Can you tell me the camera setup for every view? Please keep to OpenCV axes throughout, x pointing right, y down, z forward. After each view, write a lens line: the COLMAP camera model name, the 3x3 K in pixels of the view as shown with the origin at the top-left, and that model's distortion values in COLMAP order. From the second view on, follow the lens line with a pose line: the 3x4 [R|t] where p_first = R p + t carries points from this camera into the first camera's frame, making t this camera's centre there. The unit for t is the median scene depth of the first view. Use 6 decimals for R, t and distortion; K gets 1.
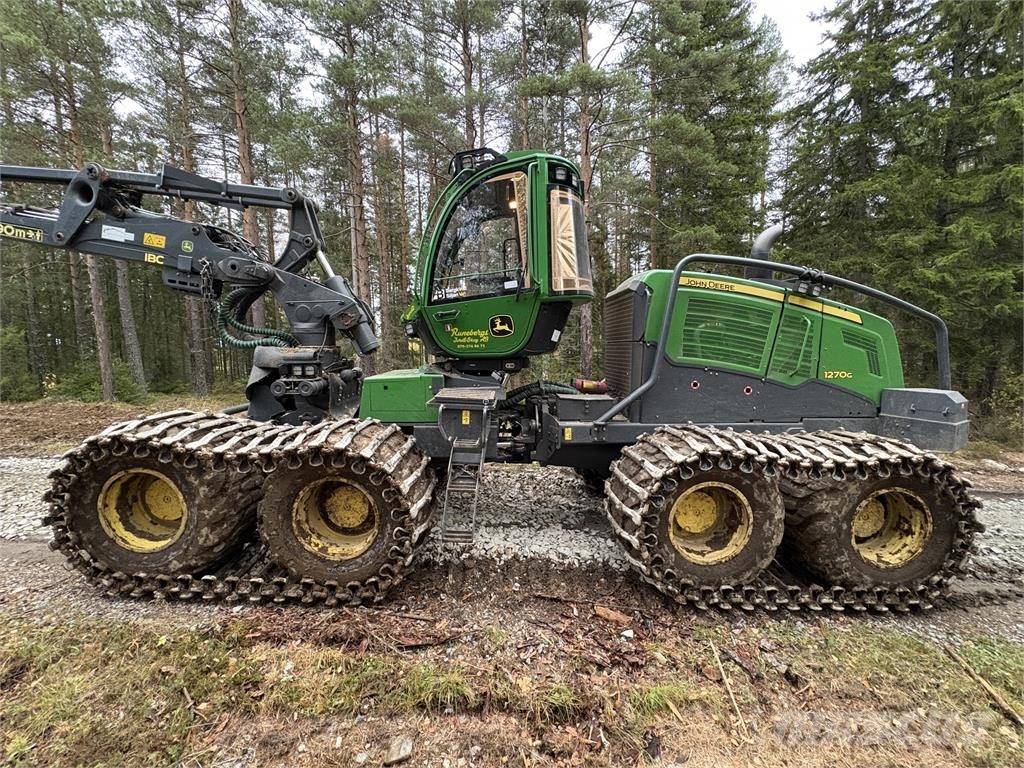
lens RADIAL K [[403.3, 0, 510.1], [0, 403.3, 383.7], [0, 0, 1]] dist [-0.002441, 0.000486]
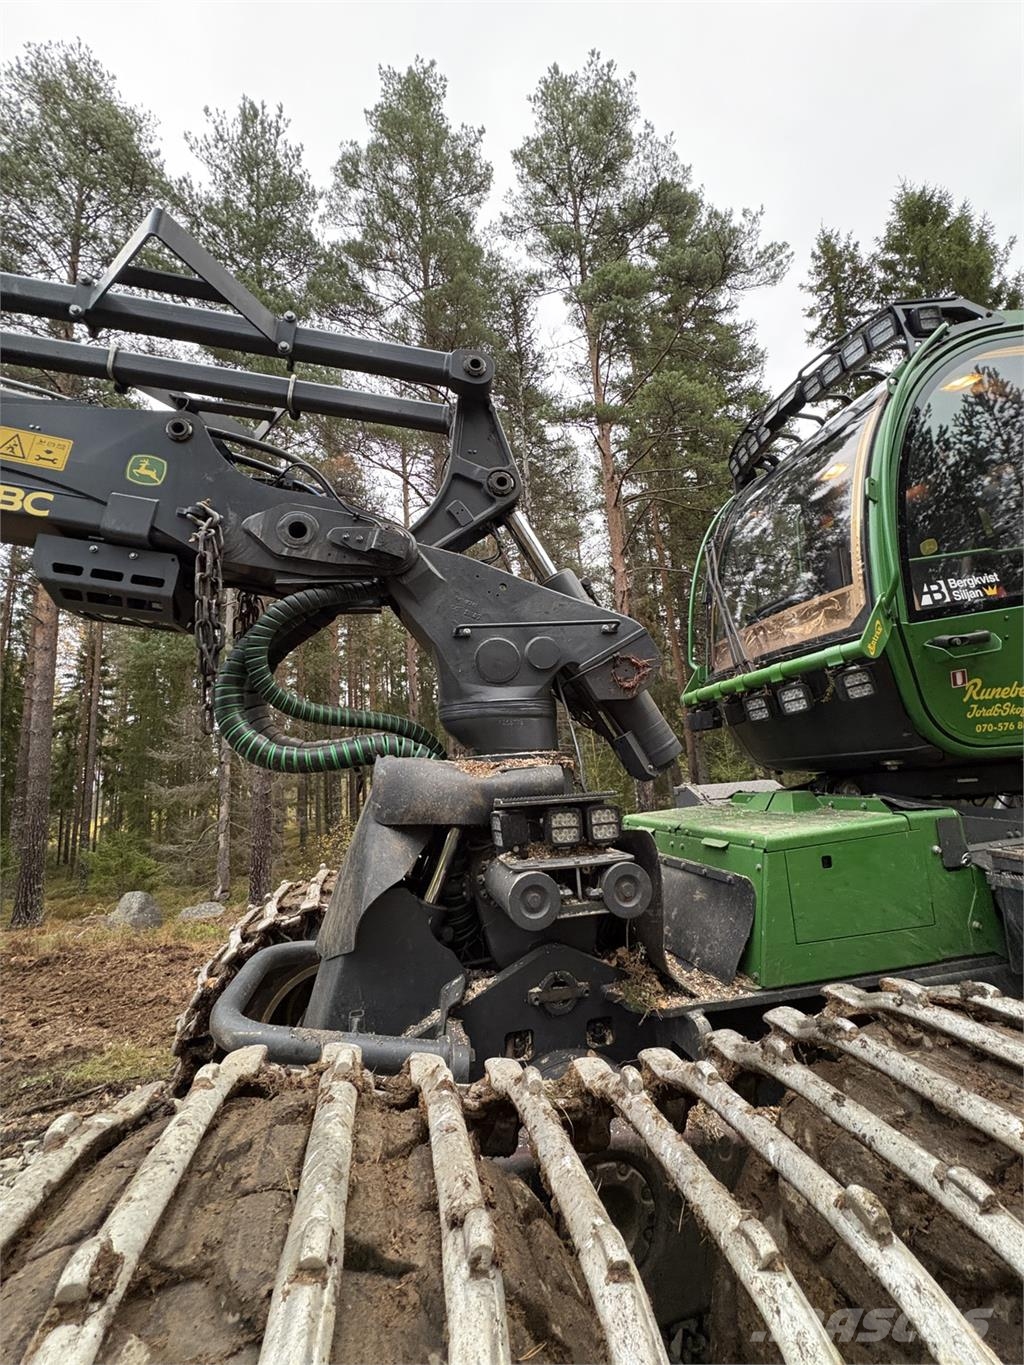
lens RADIAL K [[541.6, 0, 513.8], [0, 541.6, 681.5], [0, 0, 1]] dist [-0.000654, 0.000361]
pose [[0.974338, -0.013405, 0.224690, -0.799943], [0.074474, 0.961203, -0.265599, -0.040091], [-0.212412, 0.275516, 0.937535, 0.740157]]
